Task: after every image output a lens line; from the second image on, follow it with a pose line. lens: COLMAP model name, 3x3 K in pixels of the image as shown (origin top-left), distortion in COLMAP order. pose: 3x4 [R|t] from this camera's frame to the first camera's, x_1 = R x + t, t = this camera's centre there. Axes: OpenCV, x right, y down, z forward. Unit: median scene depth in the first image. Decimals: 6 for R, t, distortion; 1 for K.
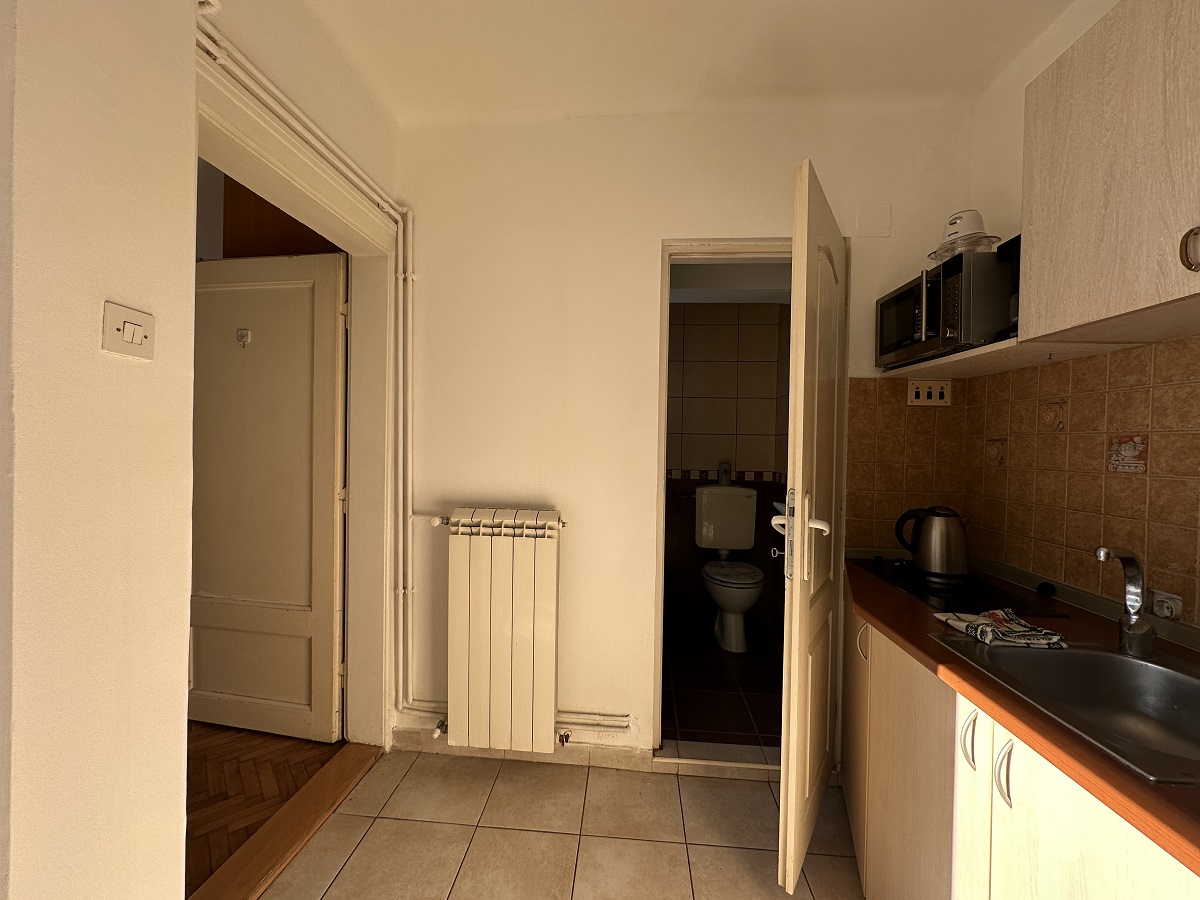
lens RADIAL K [[473.3, 0, 598.3], [0, 473.3, 450.6], [0, 0, 1]] dist [-0.000499, 0.000116]
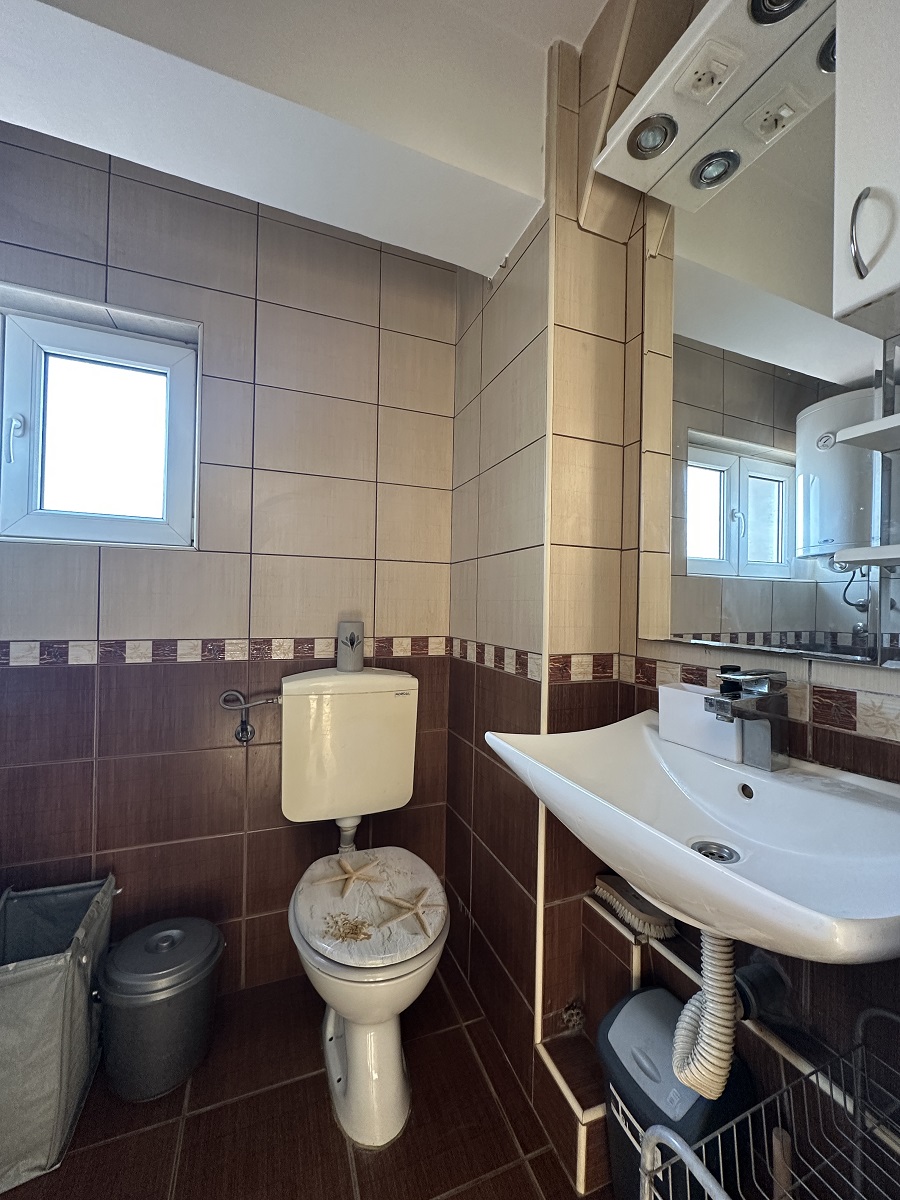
lens RADIAL K [[473.3, 0, 451.6], [0, 473.3, 602.1], [0, 0, 1]] dist [-0.000499, 0.000116]
pose [[0.896549, 0.000373, 0.442945, 0.154903], [0.005540, 0.999912, -0.012056, 0.014581], [-0.442911, 0.013263, 0.896468, 0.556221]]
